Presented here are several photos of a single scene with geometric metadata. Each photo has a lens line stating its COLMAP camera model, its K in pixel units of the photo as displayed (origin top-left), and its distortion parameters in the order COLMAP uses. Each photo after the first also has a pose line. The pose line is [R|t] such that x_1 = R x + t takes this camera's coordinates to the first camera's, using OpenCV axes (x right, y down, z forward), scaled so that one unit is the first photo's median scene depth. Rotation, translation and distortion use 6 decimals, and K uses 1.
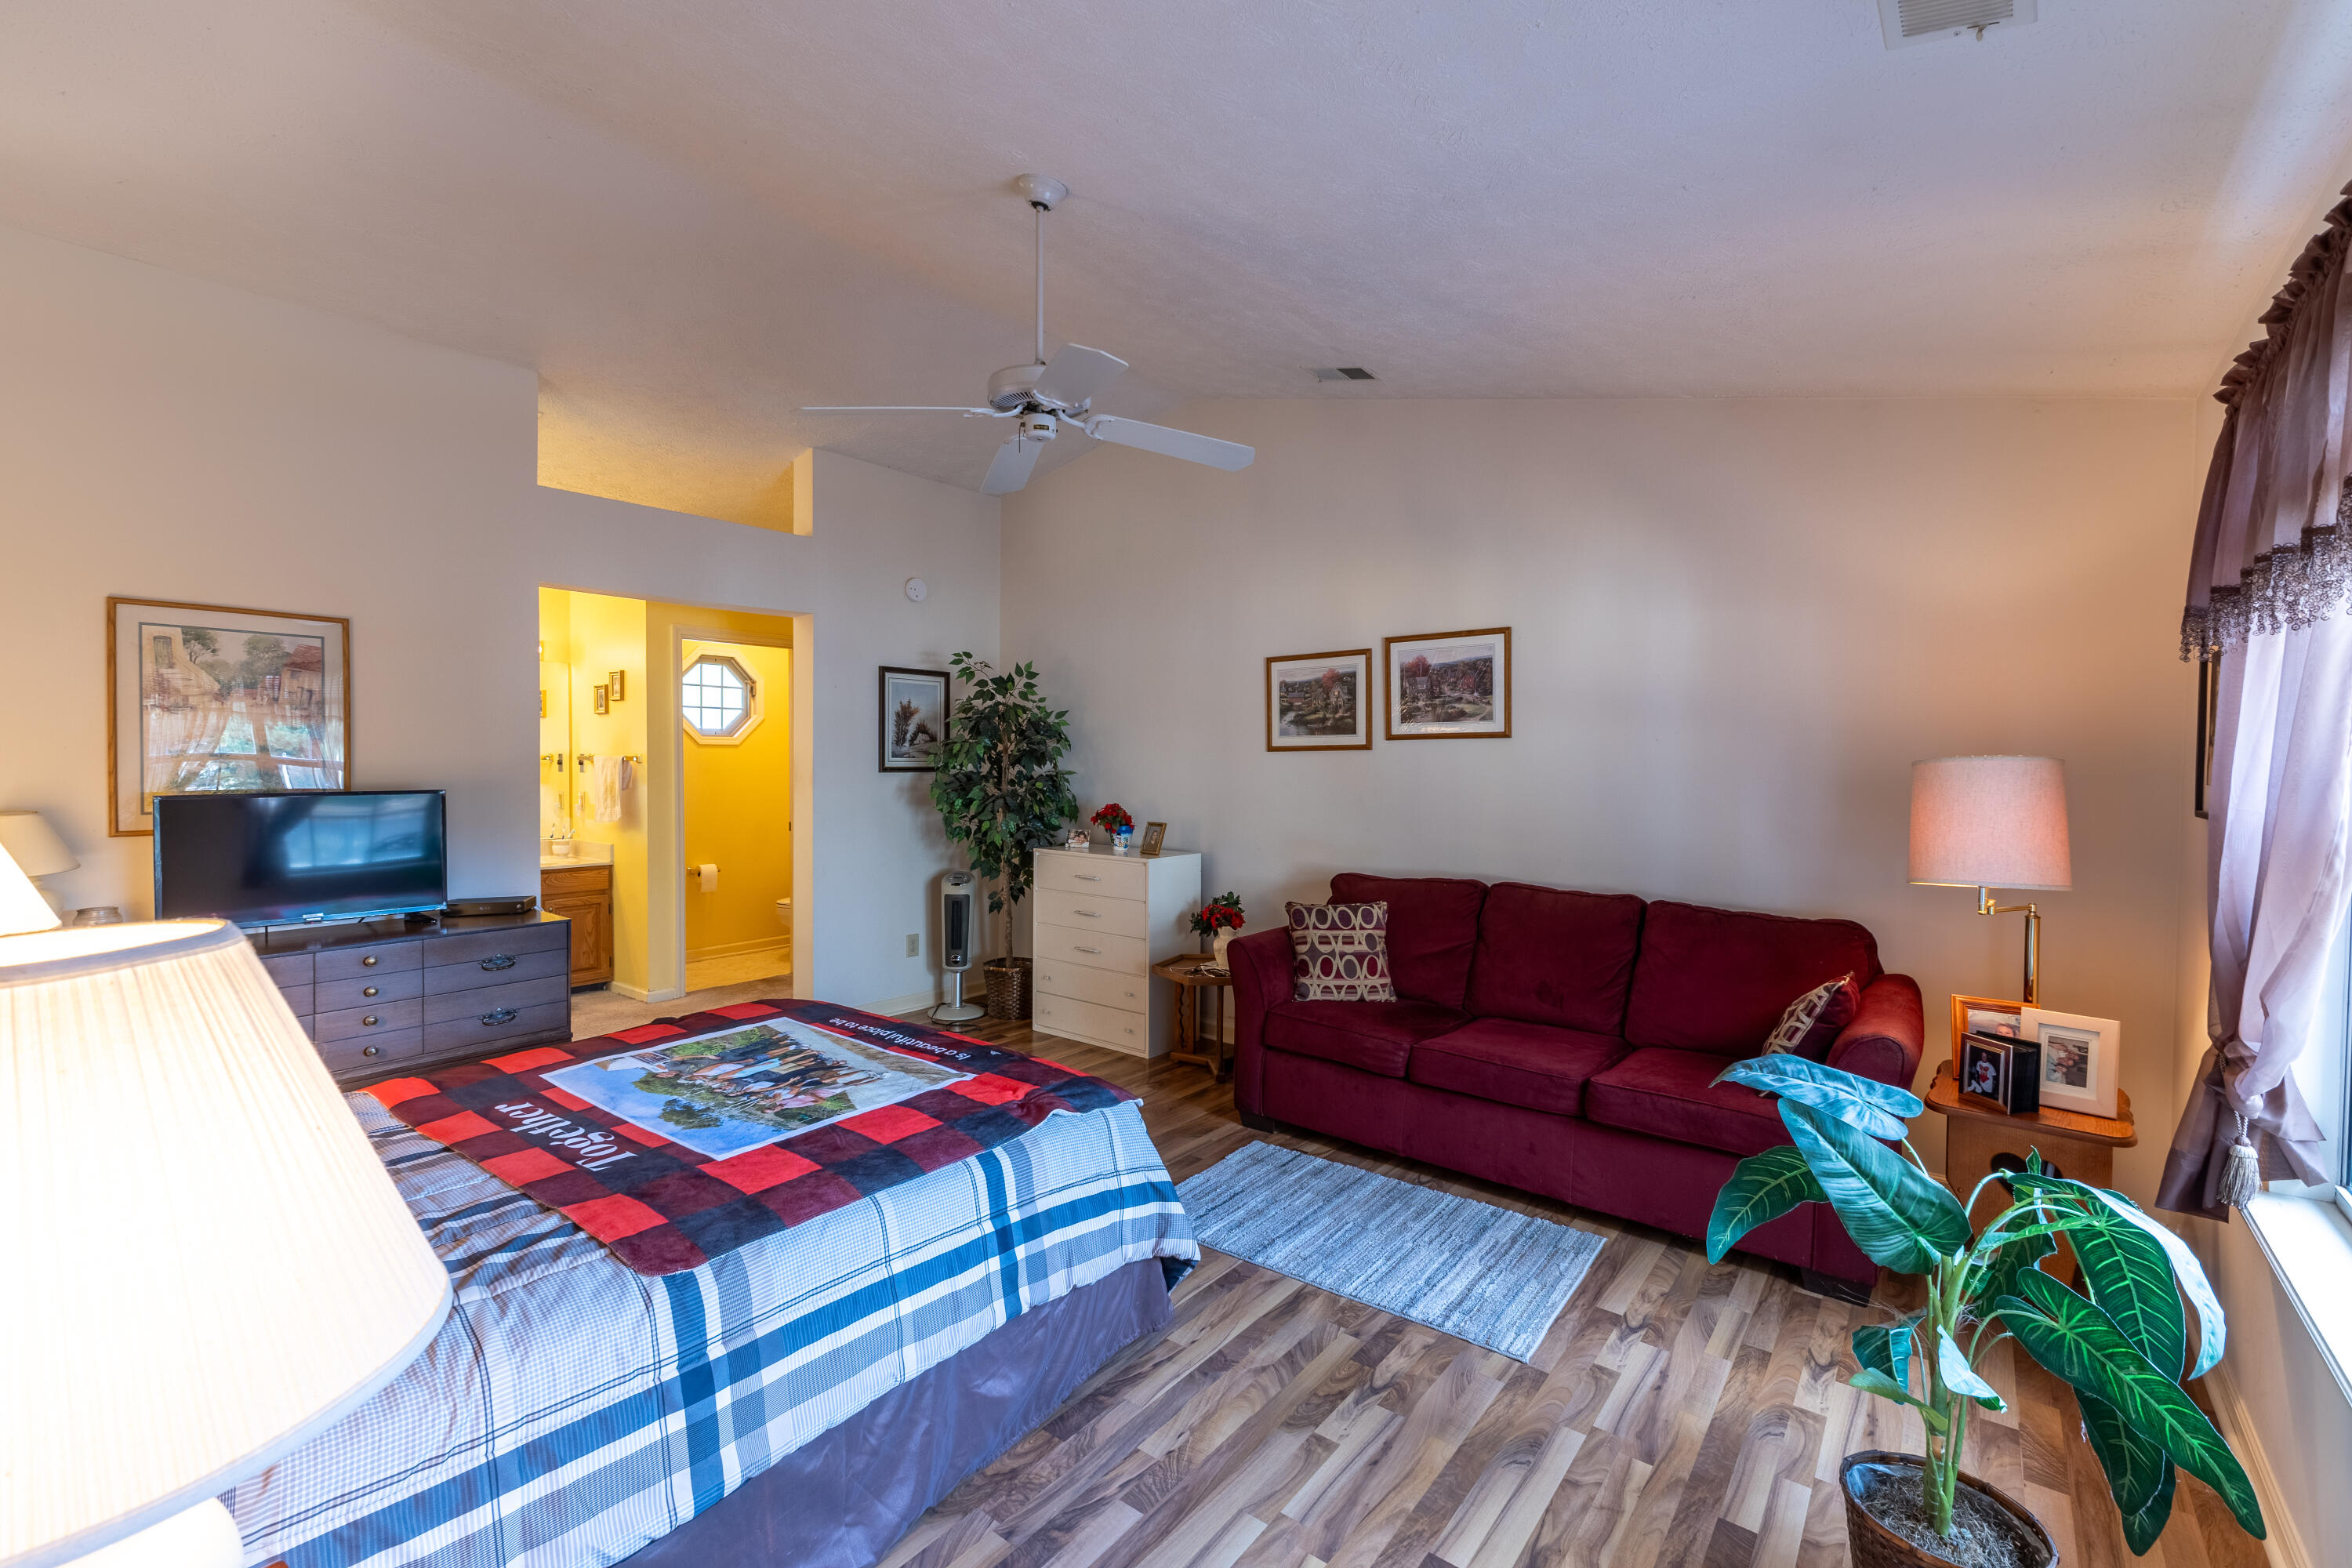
lens RADIAL K [[1012.3, 0, 1163.5], [0, 1012.3, 783.6], [0, 0, 1]] dist [0.011574, -0.000911]
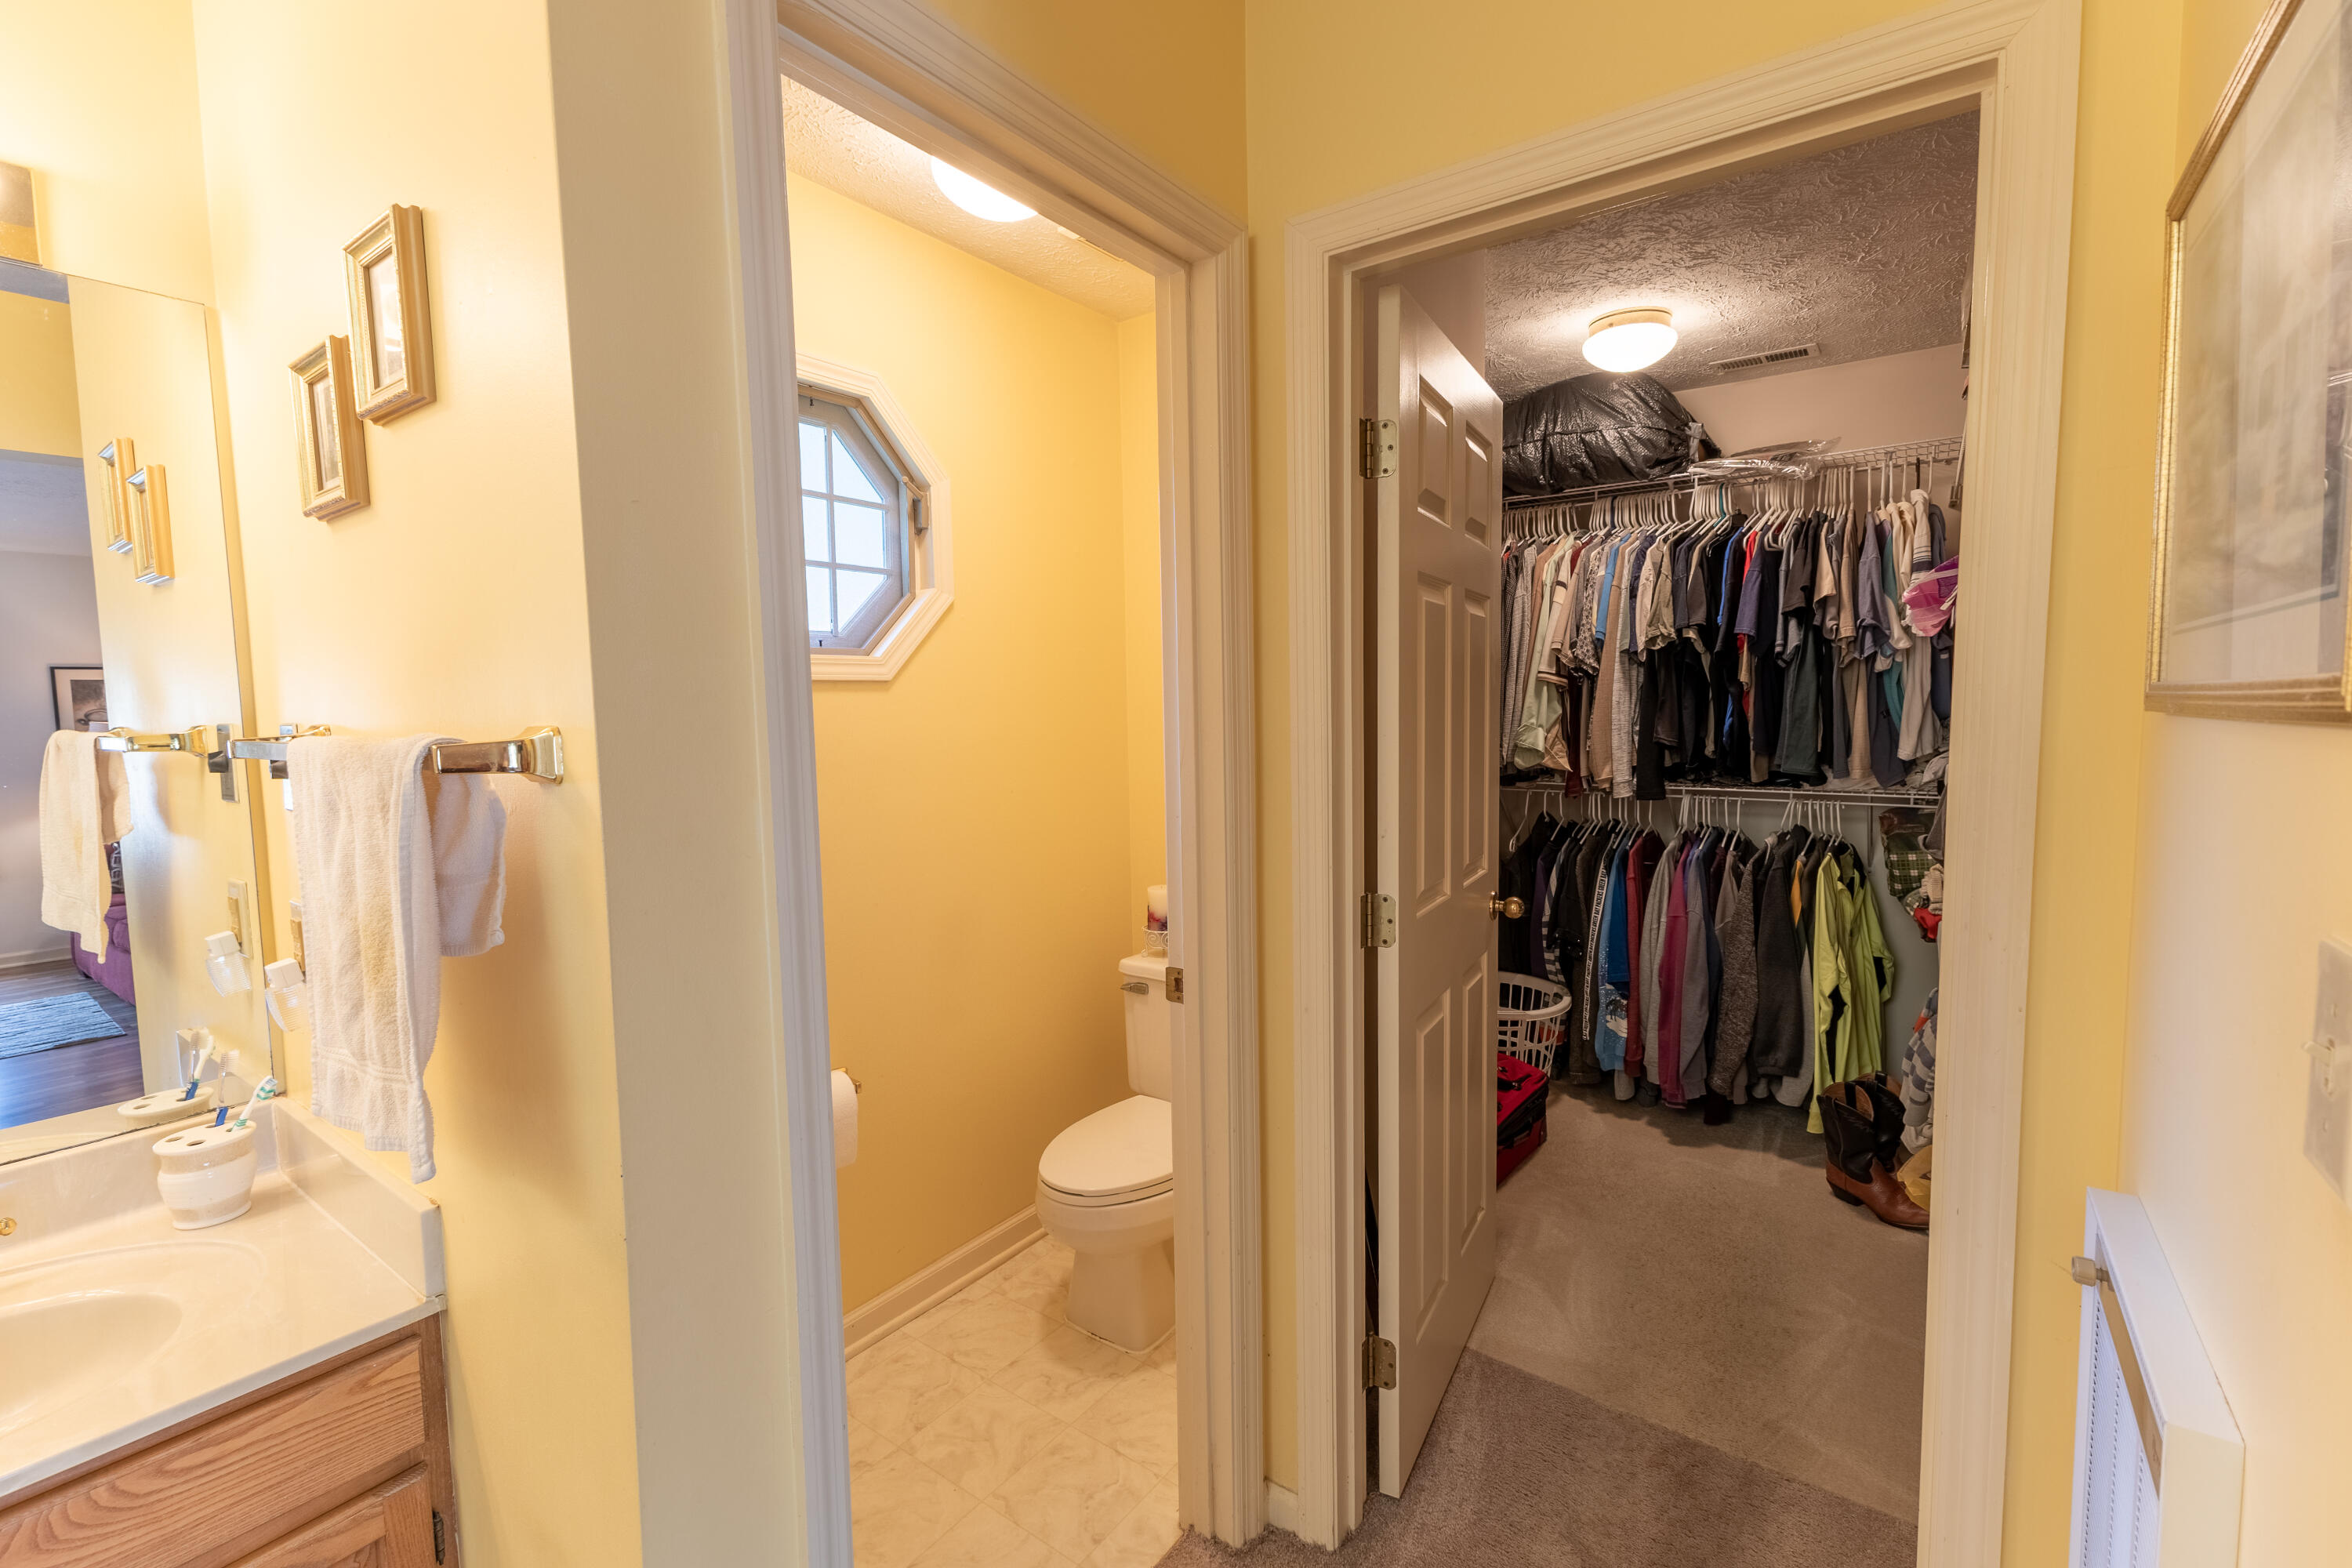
lens RADIAL K [[1012.3, 0, 1183.1], [0, 1012.3, 785.5], [0, 0, 1]] dist [0.011574, -0.000911]
pose [[0.998437, -0.027102, 0.048872, -0.412006], [0.024398, 0.998183, 0.055099, -0.024564], [-0.050276, -0.053821, 0.997284, 0.810055]]
